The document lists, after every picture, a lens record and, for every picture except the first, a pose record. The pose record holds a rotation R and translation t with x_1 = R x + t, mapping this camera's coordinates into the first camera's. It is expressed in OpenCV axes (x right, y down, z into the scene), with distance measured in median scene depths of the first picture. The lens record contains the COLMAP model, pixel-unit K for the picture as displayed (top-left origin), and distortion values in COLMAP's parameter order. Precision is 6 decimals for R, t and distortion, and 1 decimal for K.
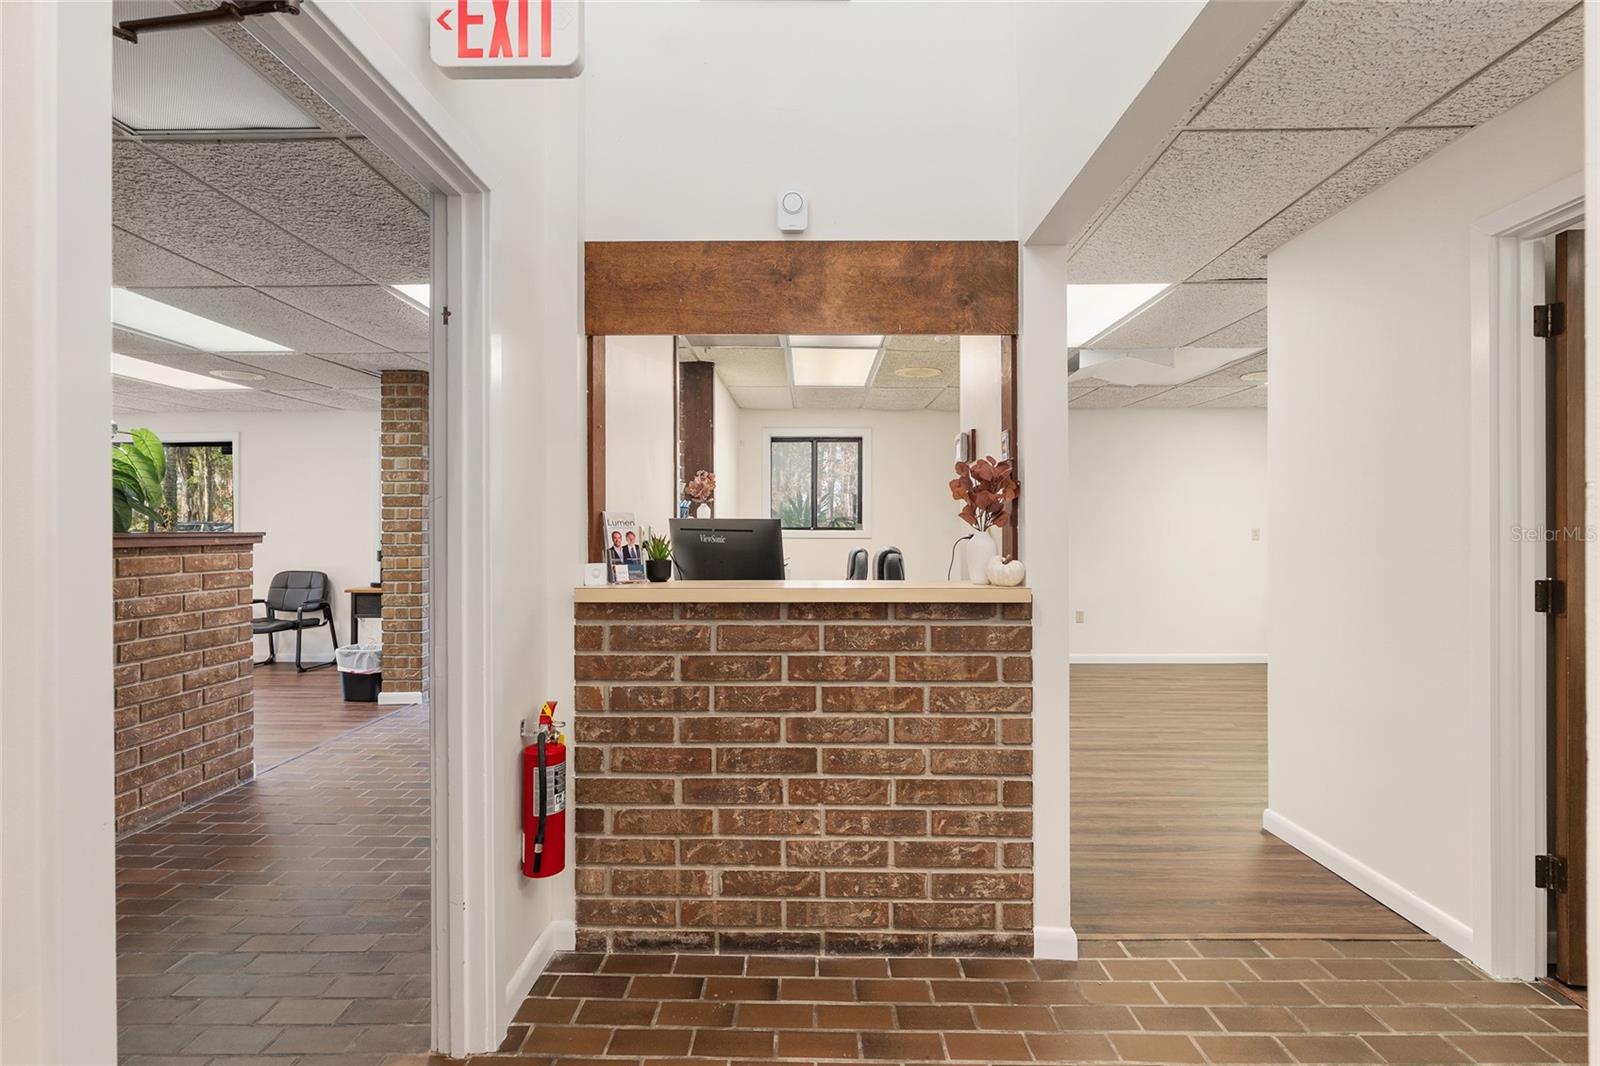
lens RADIAL K [[733.6, 0, 804.5], [0, 733.6, 529.9], [0, 0, 1]] dist [-0.001721, 0.000439]
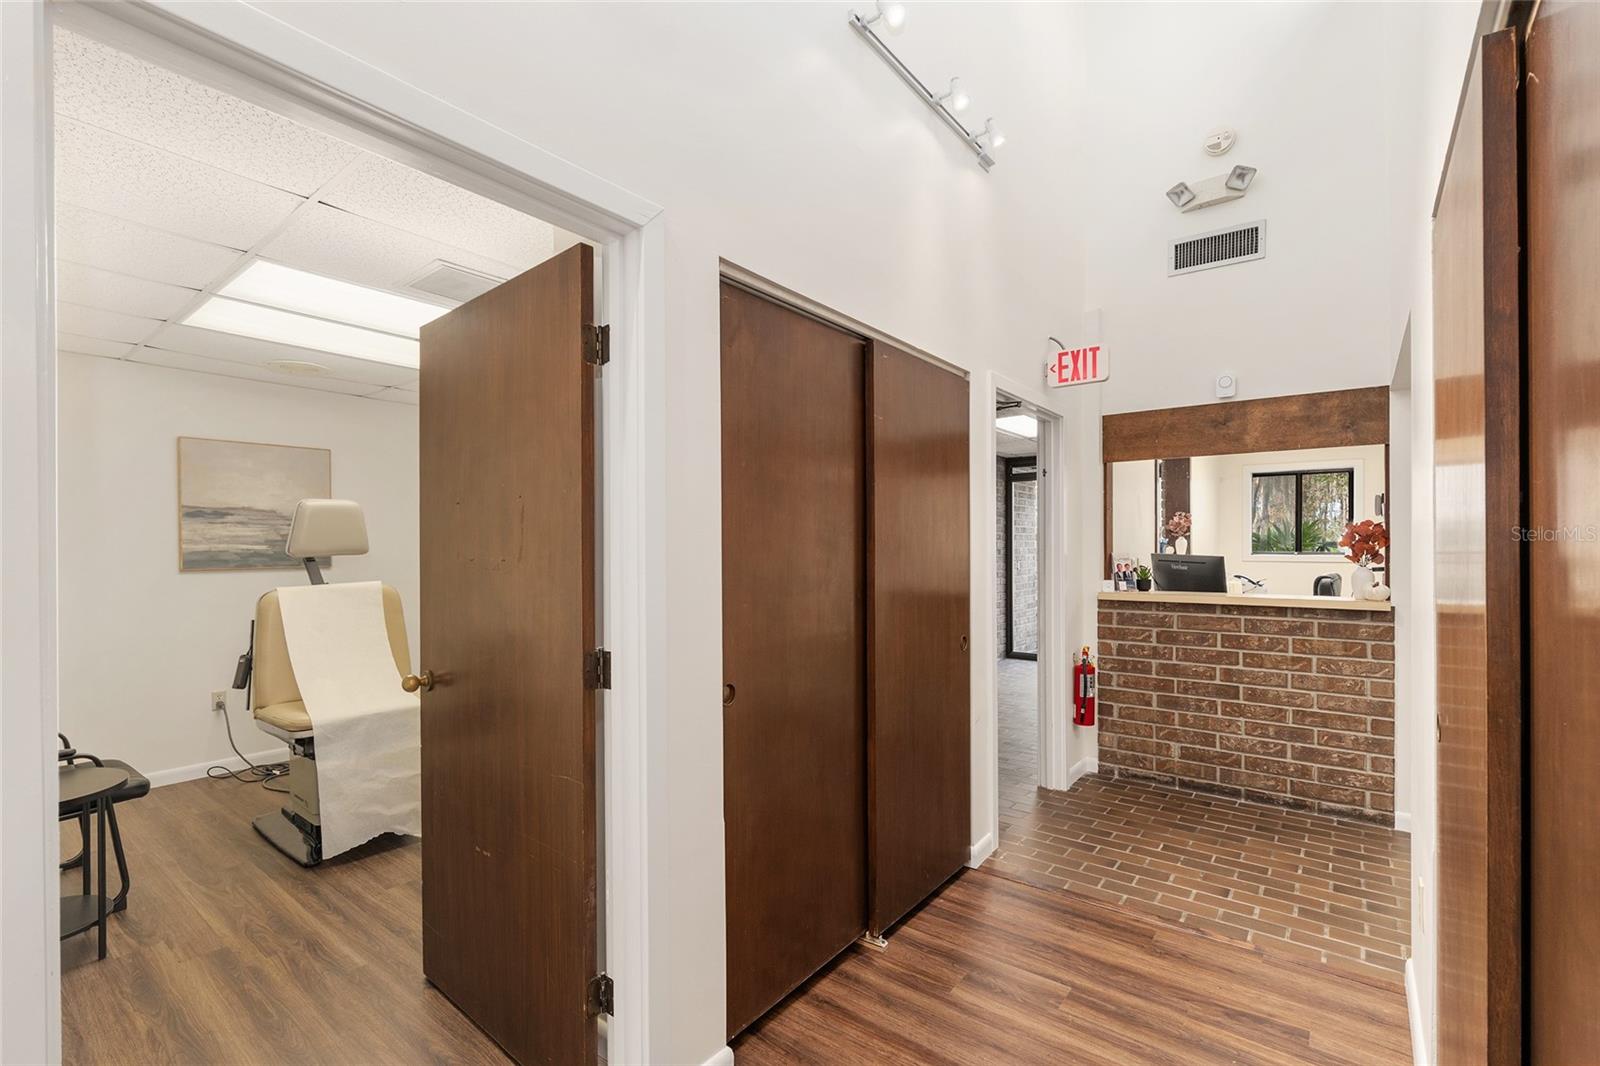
lens RADIAL K [[704.6, 0, 796.1], [0, 704.6, 551.3], [0, 0, 1]] dist [-0.002729, -0.000139]
pose [[0.792433, 0.001956, -0.609956, 0.177488], [0.002607, 0.999975, 0.006593, -0.040635], [0.609954, -0.006815, 0.792408, -0.881380]]
